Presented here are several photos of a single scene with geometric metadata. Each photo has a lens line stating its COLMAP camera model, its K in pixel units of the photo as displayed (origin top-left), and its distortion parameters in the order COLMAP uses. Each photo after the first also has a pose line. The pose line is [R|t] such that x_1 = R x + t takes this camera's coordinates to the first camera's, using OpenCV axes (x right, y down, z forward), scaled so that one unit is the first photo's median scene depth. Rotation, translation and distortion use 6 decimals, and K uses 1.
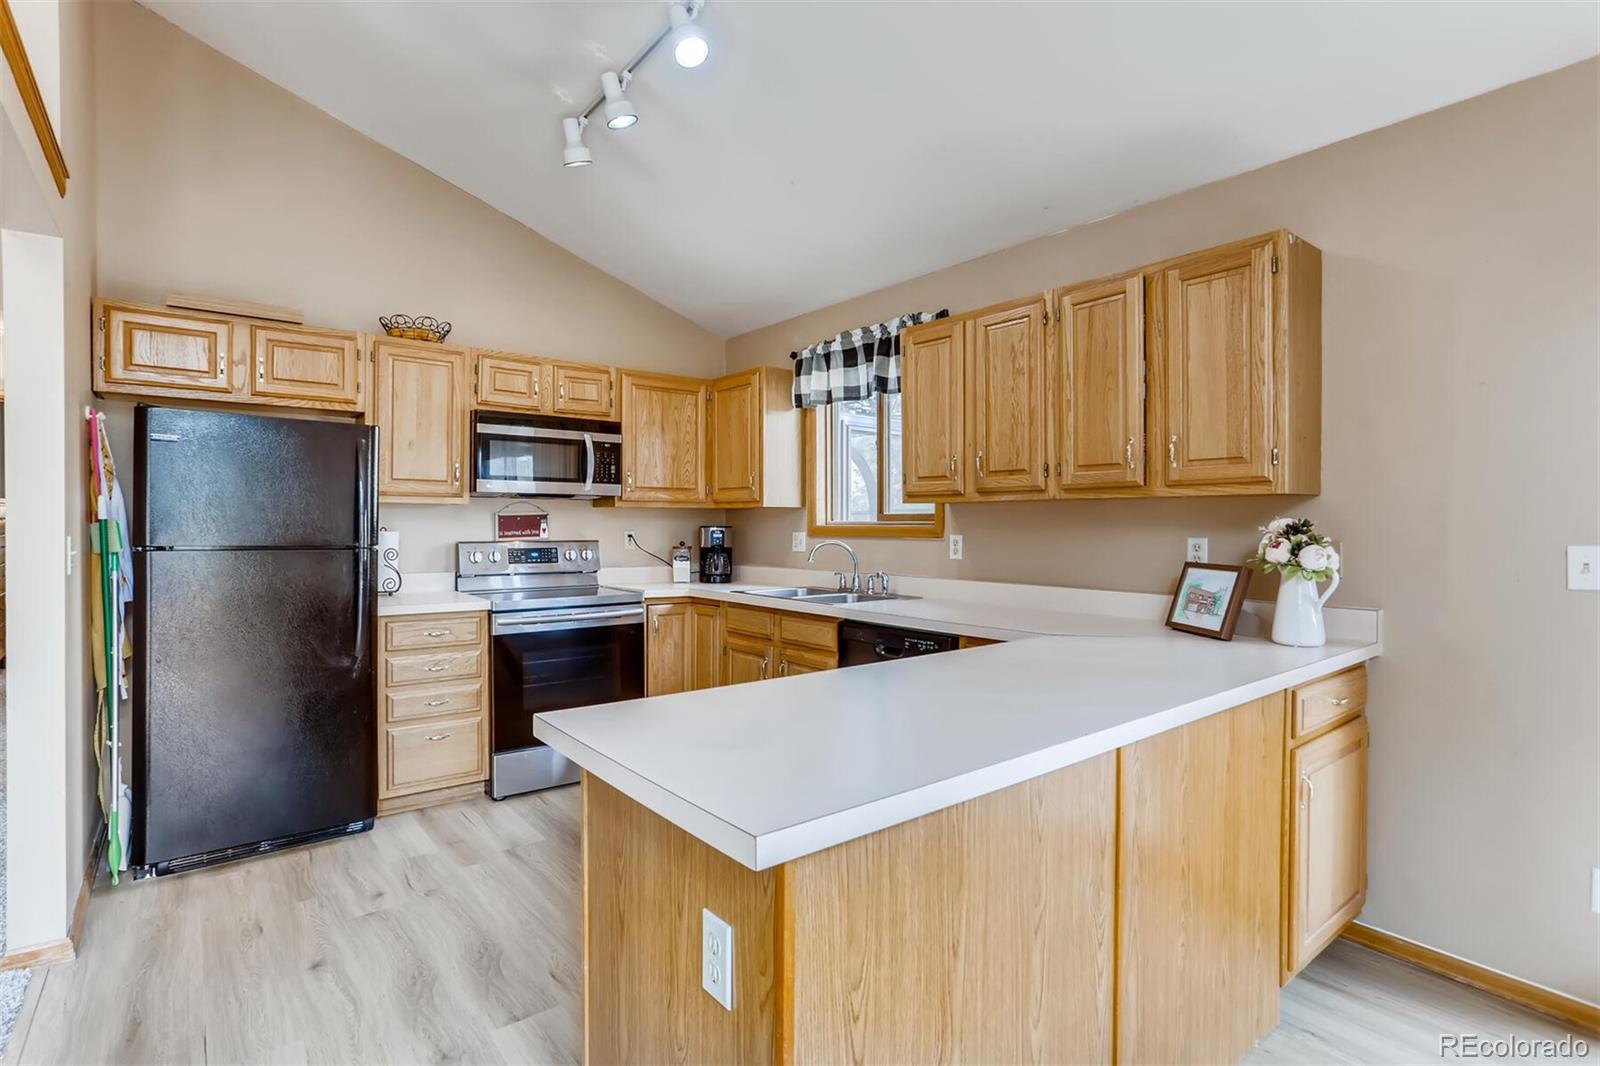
lens RADIAL K [[773.6, 0, 793.7], [0, 773.6, 529.8], [0, 0, 1]] dist [-0.014171, 0.011691]
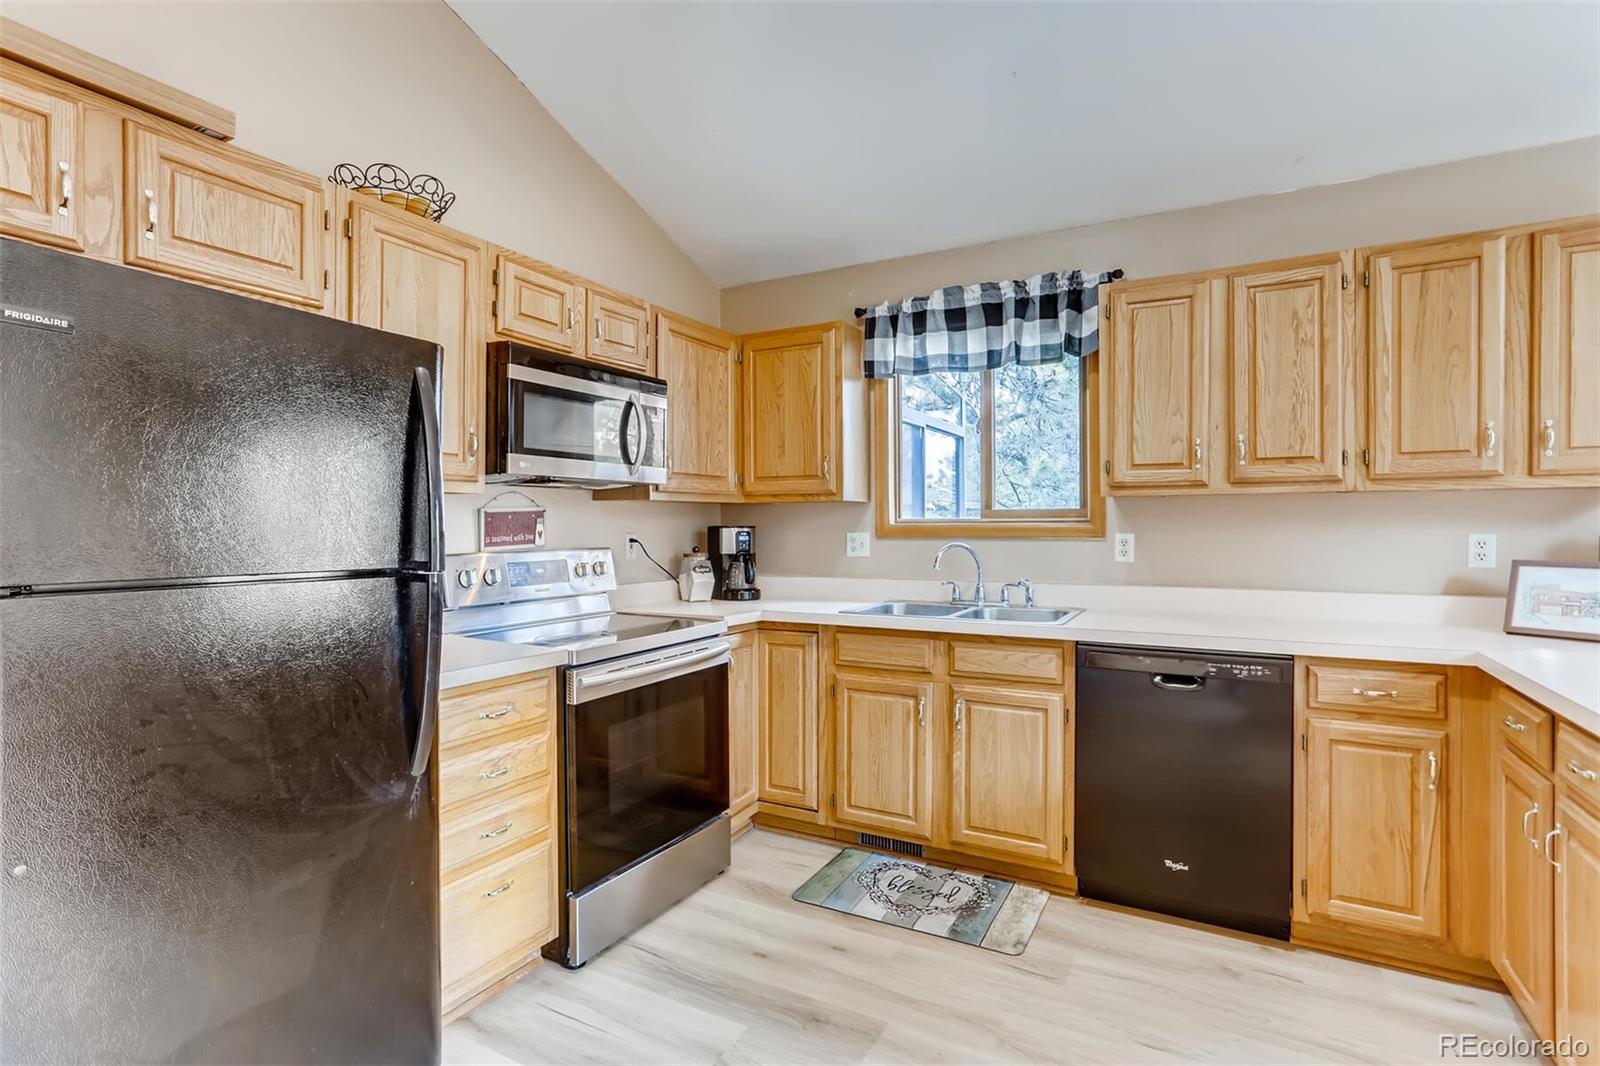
lens RADIAL K [[773.6, 0, 804.4], [0, 773.6, 523.9], [0, 0, 1]] dist [-0.014171, 0.011691]
pose [[0.921316, -0.007290, 0.388746, -0.418267], [0.009453, 0.999949, -0.003652, -0.003954], [-0.388699, 0.007039, 0.921338, 0.324136]]
